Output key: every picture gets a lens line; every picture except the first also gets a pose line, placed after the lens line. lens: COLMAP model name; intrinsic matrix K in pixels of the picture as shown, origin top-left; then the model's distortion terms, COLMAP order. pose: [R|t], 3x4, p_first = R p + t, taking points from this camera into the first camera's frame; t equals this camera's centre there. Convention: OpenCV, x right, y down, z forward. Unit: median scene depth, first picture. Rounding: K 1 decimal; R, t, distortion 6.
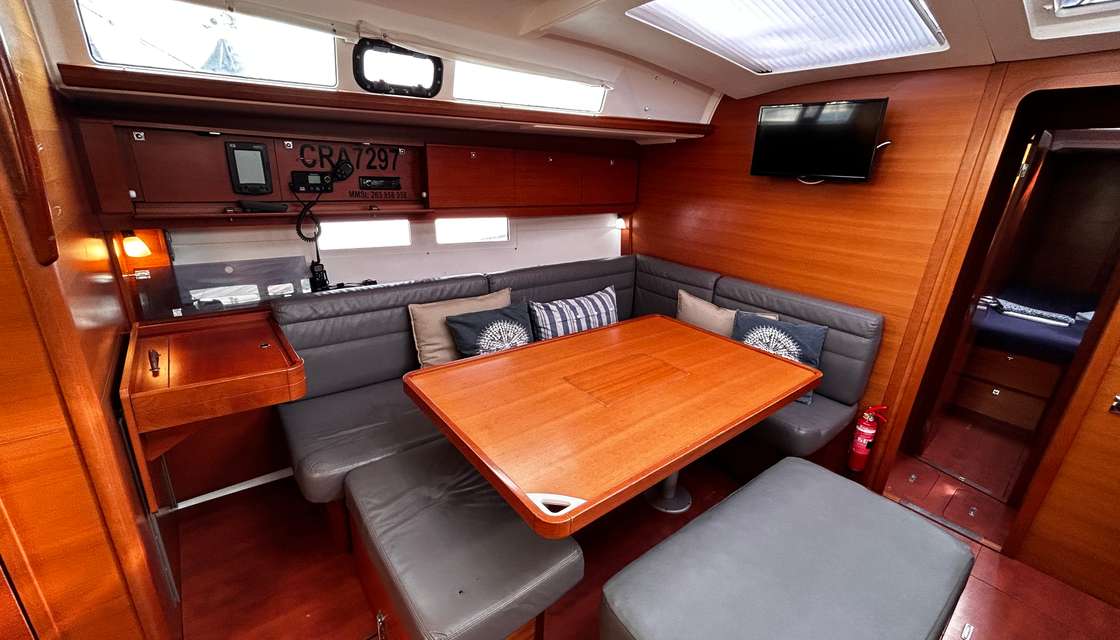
lens RADIAL K [[453.8, 0, 561.3], [0, 453.8, 322.1], [0, 0, 1]] dist [0.003877, 0.000427]
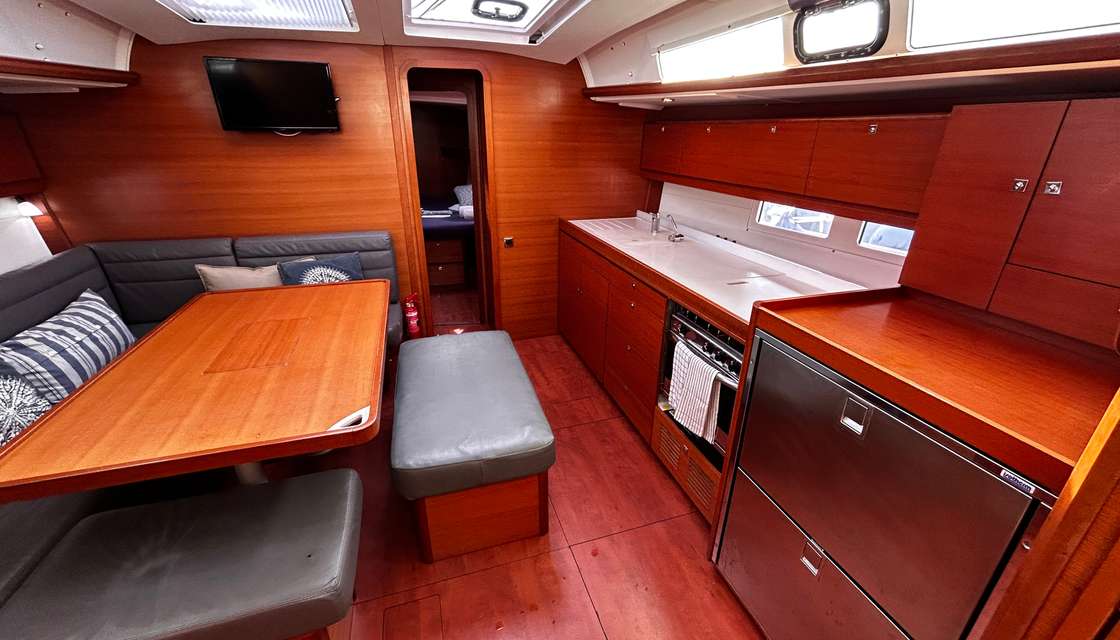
lens RADIAL K [[453.8, 0, 561.2], [0, 453.8, 320.1], [0, 0, 1]] dist [0.003877, 0.000427]
pose [[0.371090, -0.403422, 0.836387, -0.292863], [0.319441, 0.901188, 0.292947, -0.006518], [-0.871923, 0.158467, 0.463291, -0.031307]]
